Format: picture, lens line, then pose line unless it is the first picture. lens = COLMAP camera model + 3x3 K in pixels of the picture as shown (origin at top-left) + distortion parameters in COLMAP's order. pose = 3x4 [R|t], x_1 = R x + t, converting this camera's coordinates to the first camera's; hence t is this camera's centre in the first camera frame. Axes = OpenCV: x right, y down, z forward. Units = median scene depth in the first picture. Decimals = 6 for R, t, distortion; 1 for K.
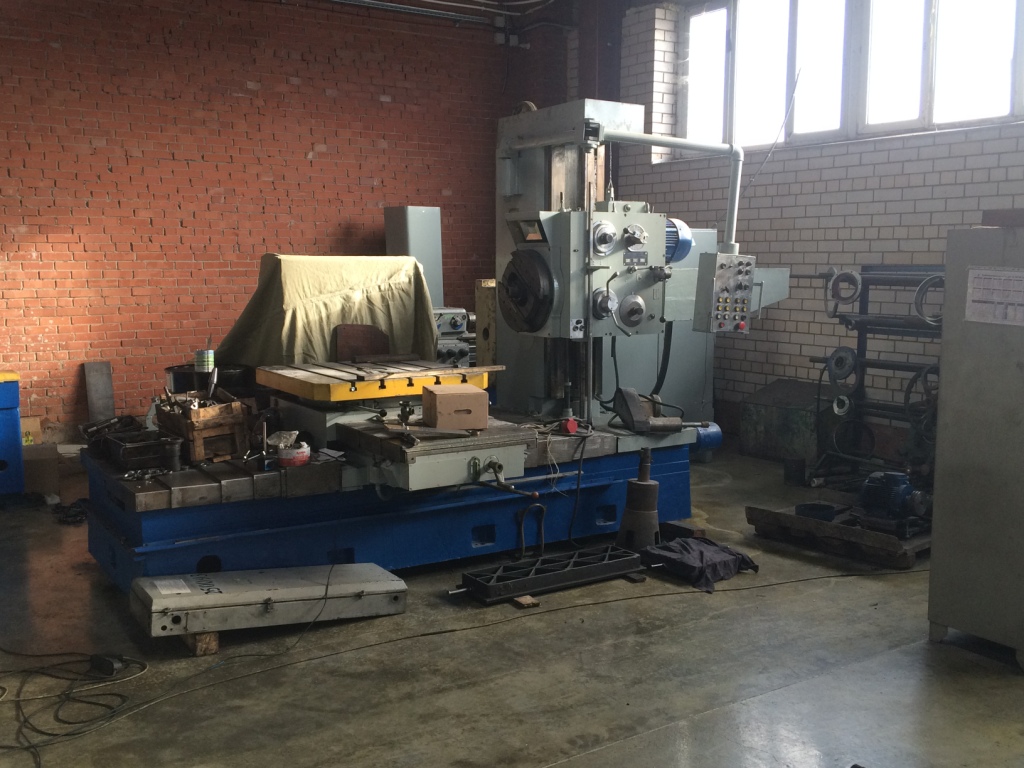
lens RADIAL K [[1039.7, 0, 514.4], [0, 1039.7, 385.1], [0, 0, 1]] dist [0.057309, 0.000000]
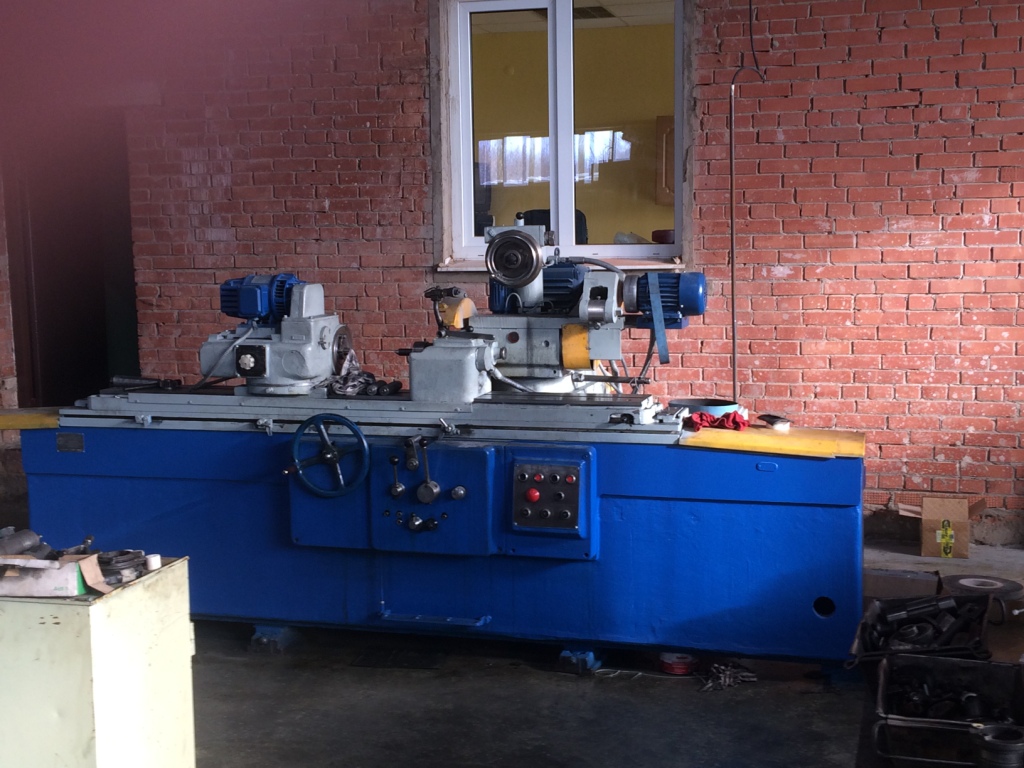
lens RADIAL K [[1352.6, 0, 512.1], [0, 1352.6, 381.1], [0, 0, 1]] dist [0.060001, 0.000000]
pose [[0.649587, 0.079029, -0.756169, -0.053880], [-0.079909, 0.996171, 0.035466, -0.042626], [0.756077, 0.037386, 0.653414, 0.332001]]
